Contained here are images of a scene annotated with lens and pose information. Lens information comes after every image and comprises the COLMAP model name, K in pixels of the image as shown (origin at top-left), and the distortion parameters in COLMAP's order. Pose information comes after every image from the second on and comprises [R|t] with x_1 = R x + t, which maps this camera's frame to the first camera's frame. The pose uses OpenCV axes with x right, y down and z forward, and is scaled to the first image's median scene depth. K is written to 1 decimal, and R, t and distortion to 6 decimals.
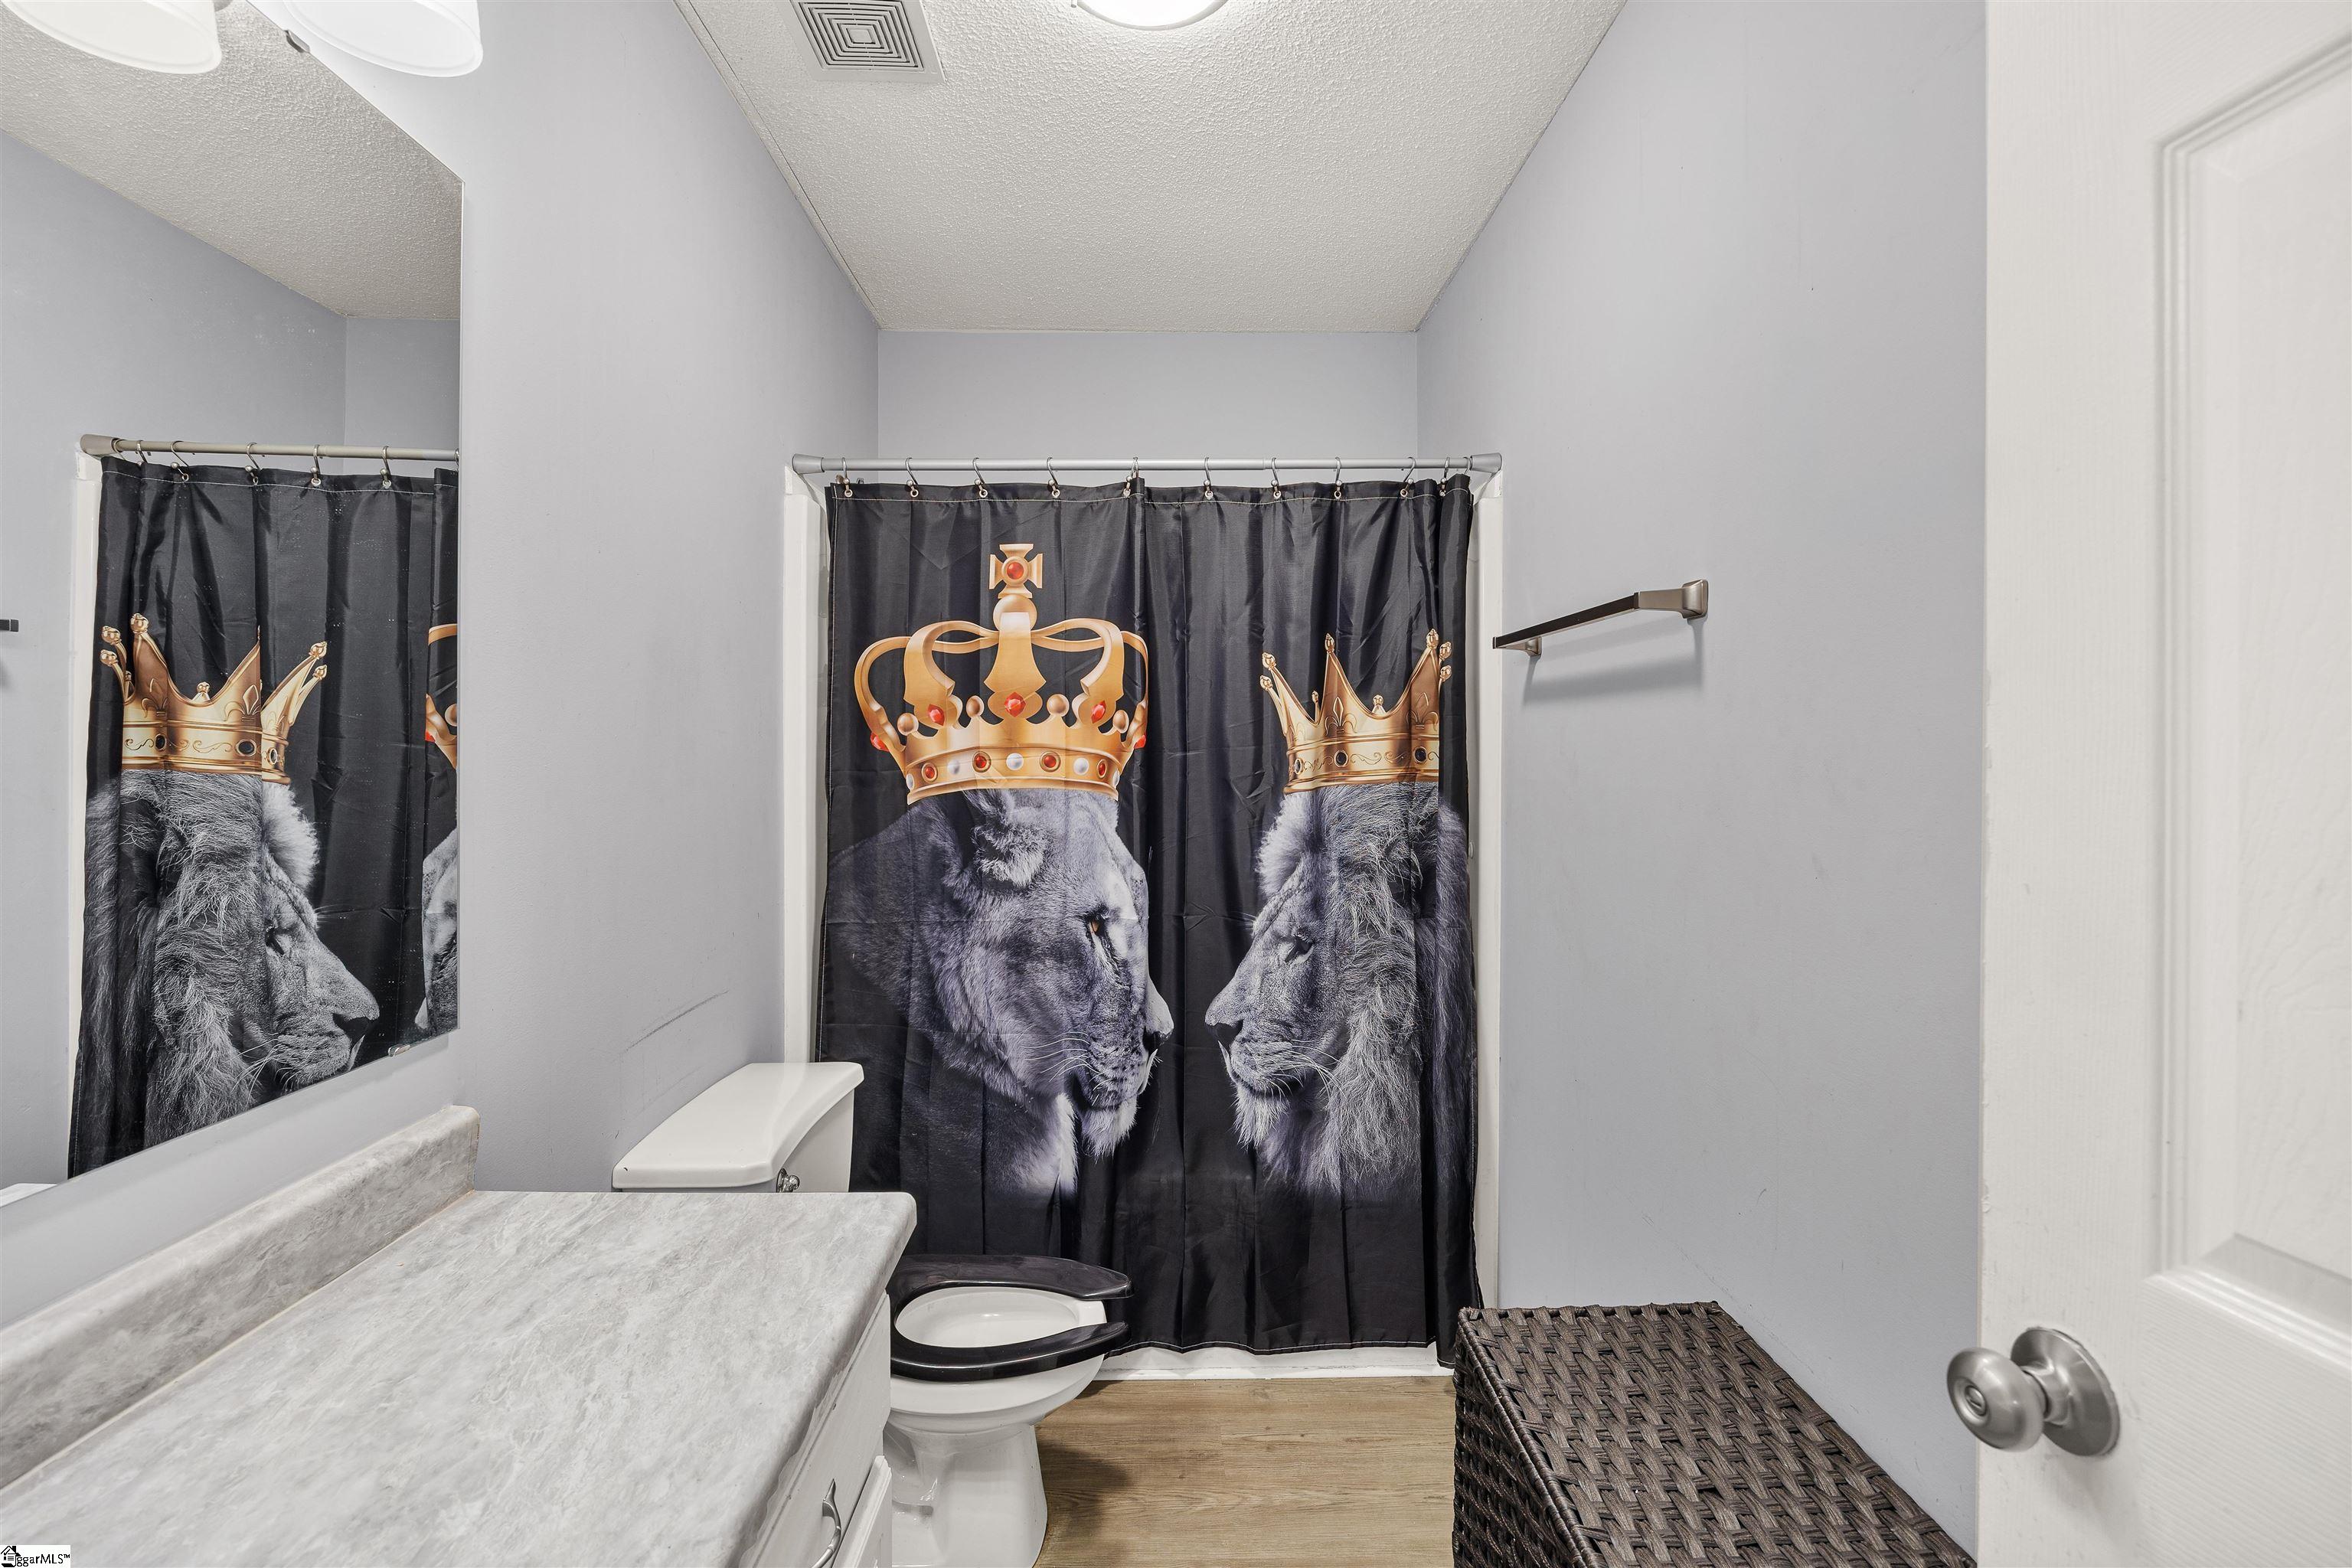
lens RADIAL K [[1070.8, 0, 1202.8], [0, 1070.8, 756.7], [0, 0, 1]] dist [-0.017205, 0.001733]
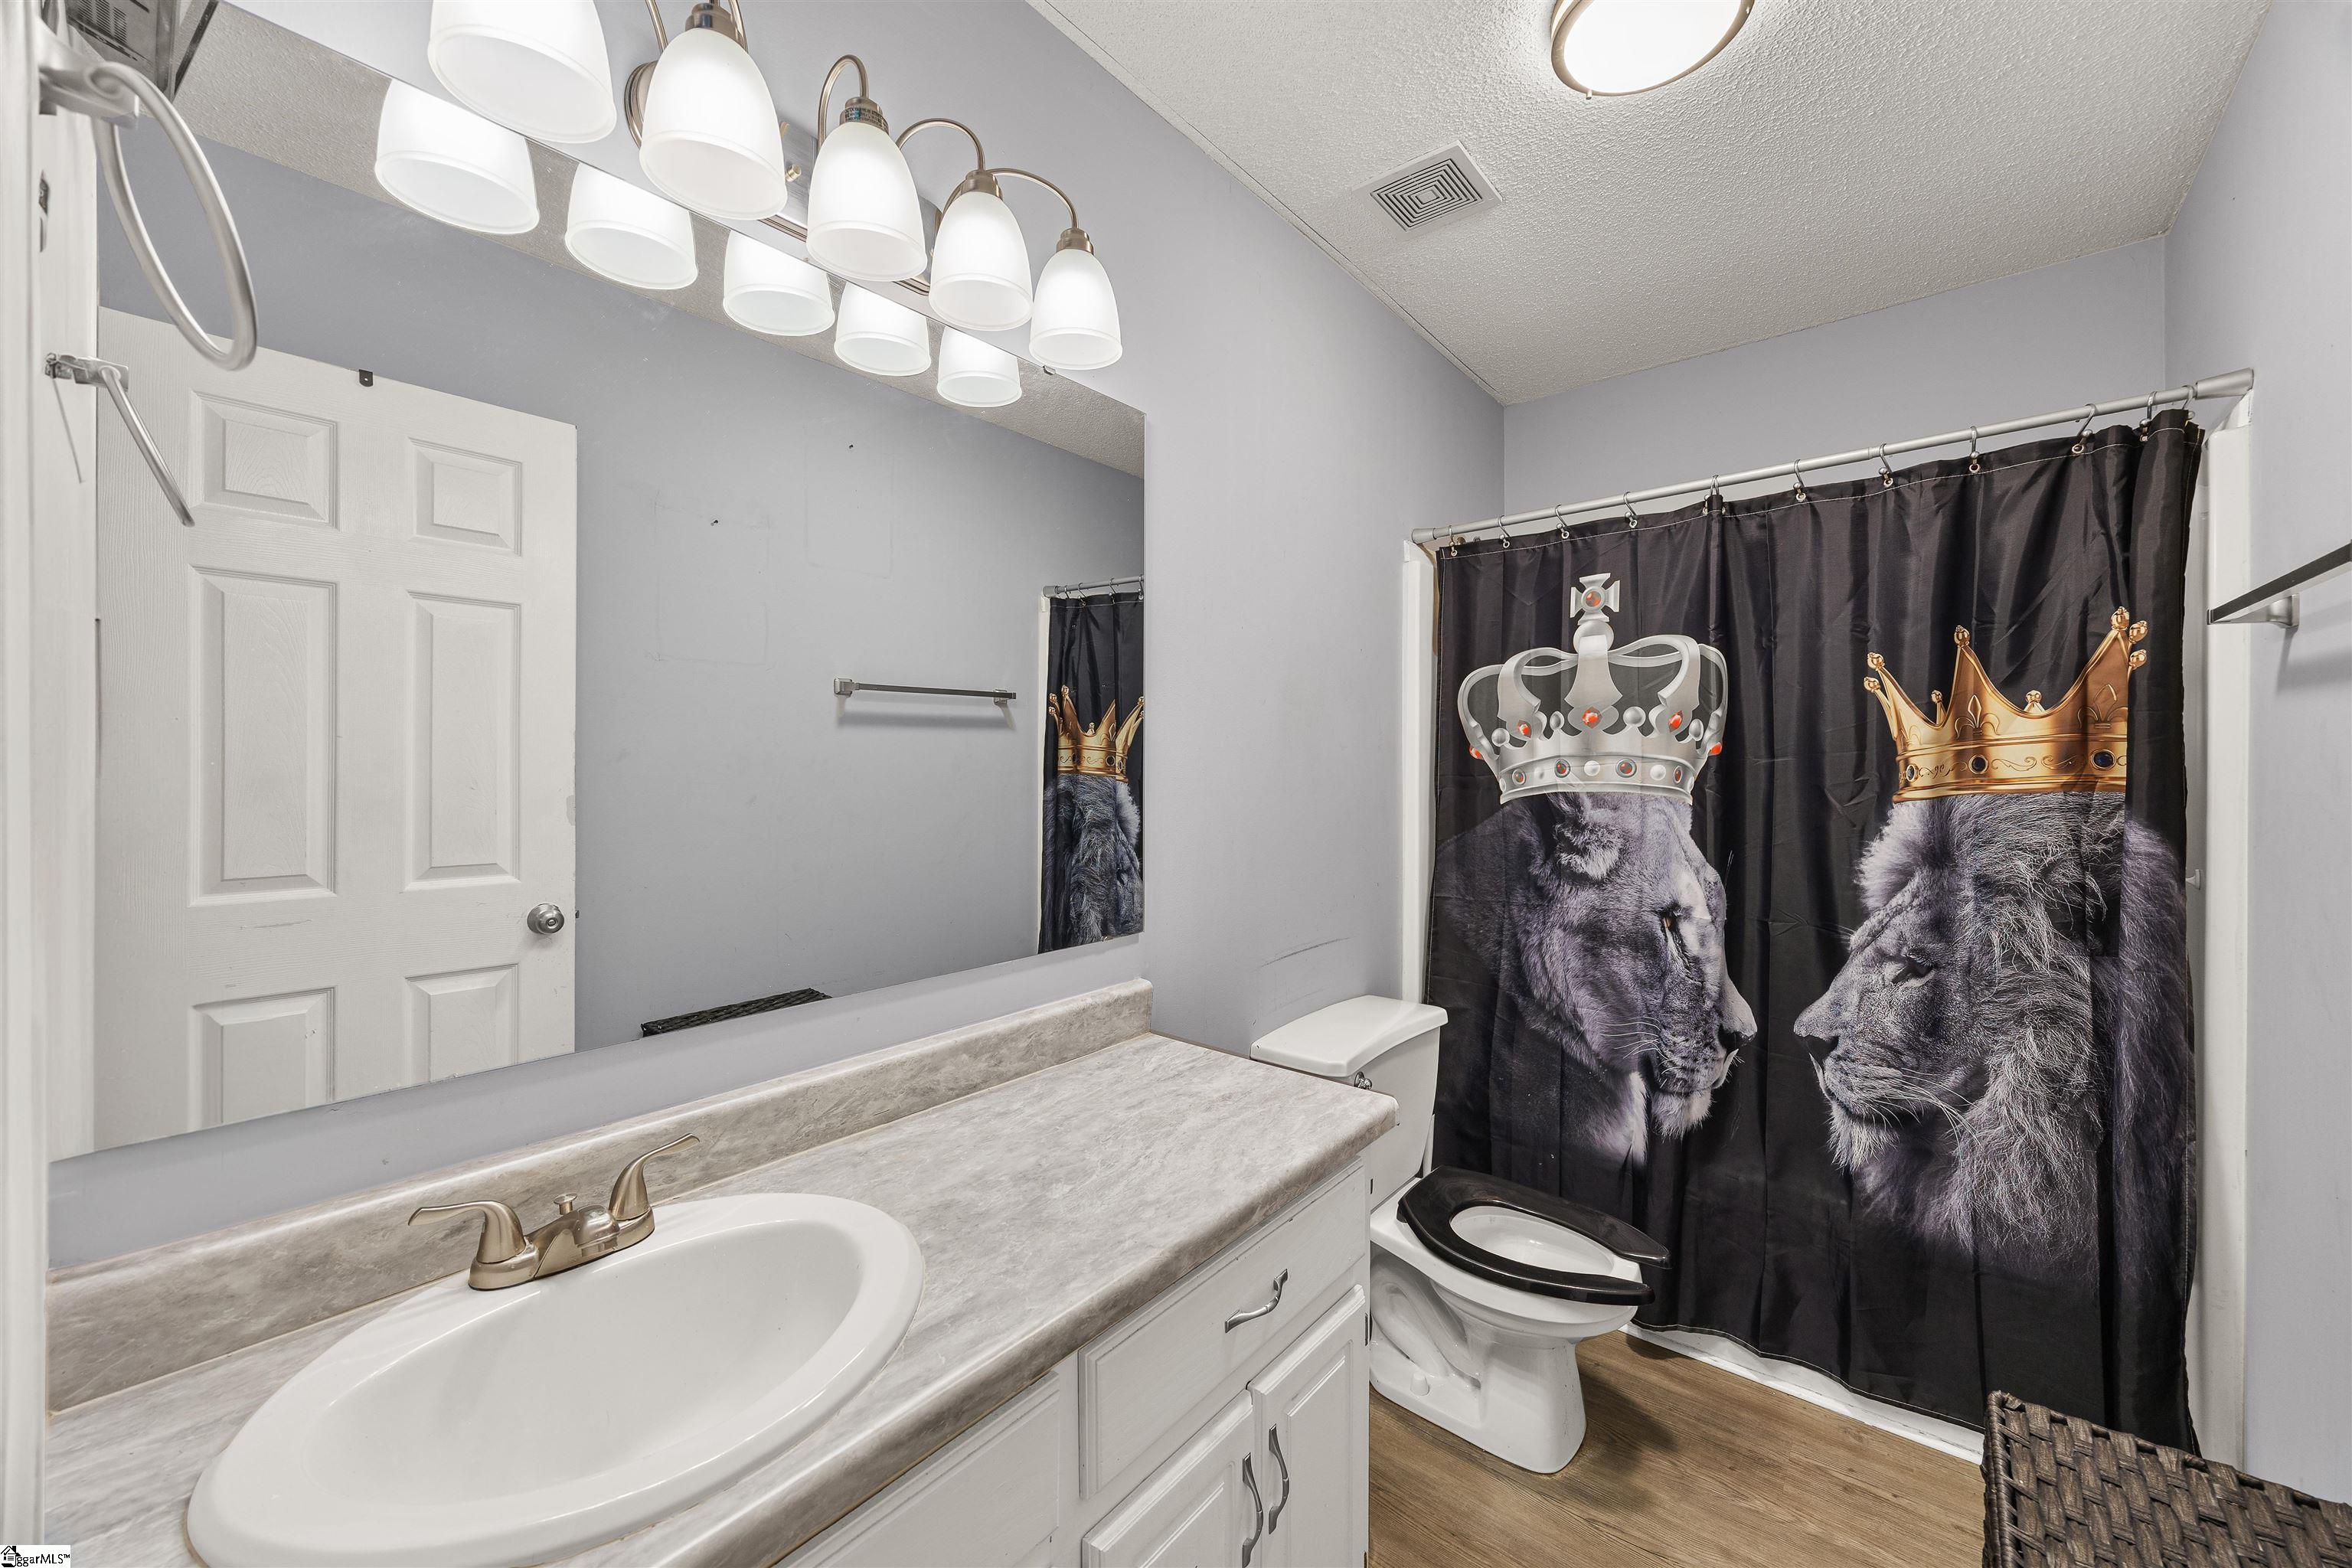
lens RADIAL K [[917.6, 0, 1185.1], [0, 917.6, 759.6], [0, 0, 1]] dist [-0.000448, 0.000206]
pose [[0.745190, -0.007557, -0.666809, 0.152452], [0.004393, 0.999970, -0.006423, -0.000195], [0.666837, 0.001857, 0.745201, -0.007339]]
